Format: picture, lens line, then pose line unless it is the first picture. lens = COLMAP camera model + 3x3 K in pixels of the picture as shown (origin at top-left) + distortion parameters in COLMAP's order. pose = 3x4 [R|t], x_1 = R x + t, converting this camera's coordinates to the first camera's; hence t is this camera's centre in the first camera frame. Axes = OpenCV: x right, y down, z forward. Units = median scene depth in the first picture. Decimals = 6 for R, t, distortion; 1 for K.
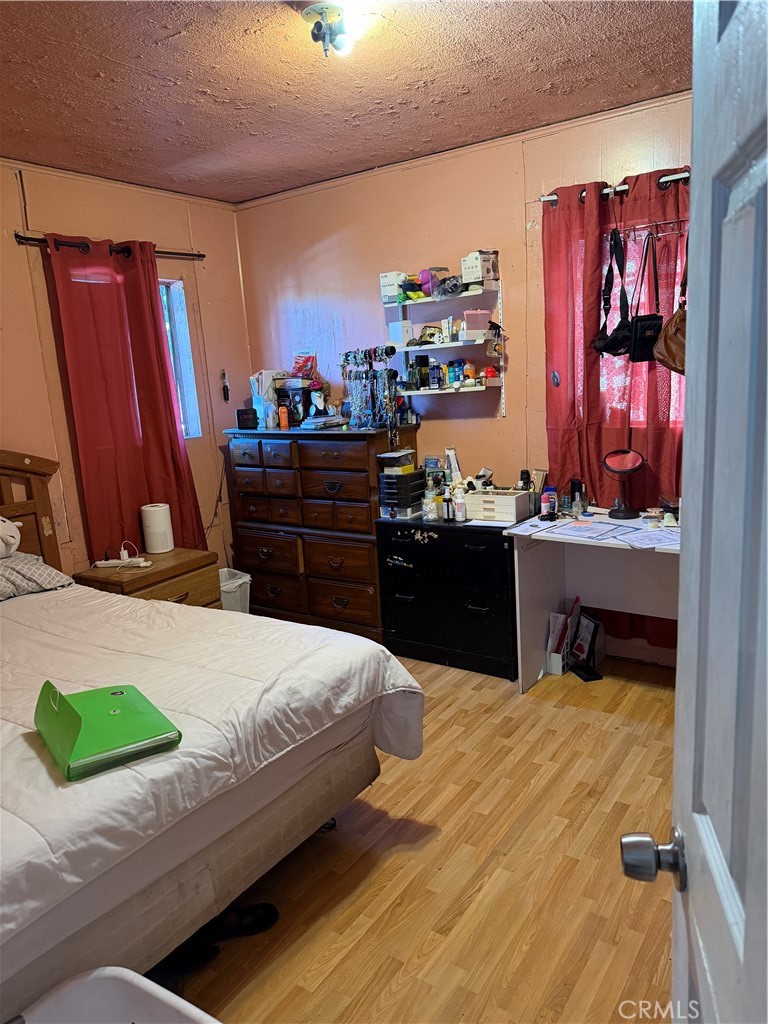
lens RADIAL K [[716.1, 0, 384.5], [0, 716.1, 514.0], [0, 0, 1]] dist [0.001781, 0.000241]
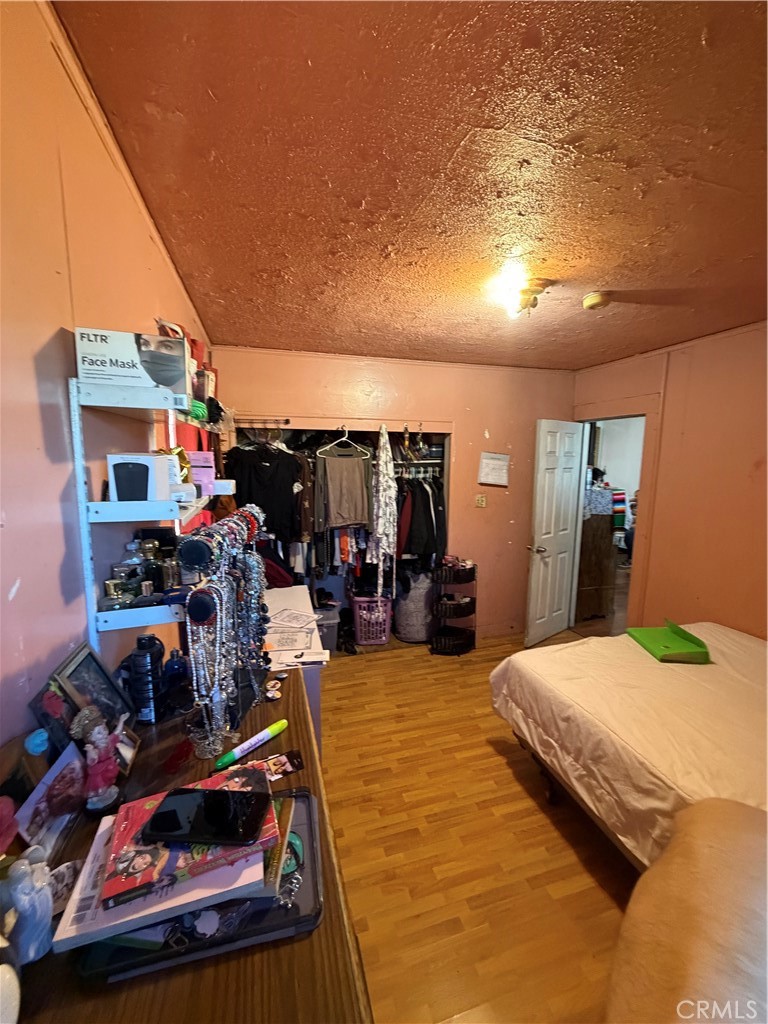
lens RADIAL K [[403.7, 0, 385.1], [0, 403.7, 512.2], [0, 0, 1]] dist [-0.008651, 0.000820]
pose [[-0.776121, -0.022737, 0.630173, -0.343214], [0.176442, 0.951602, 0.251640, -0.406702], [-0.605396, 0.306492, -0.734547, 1.640912]]
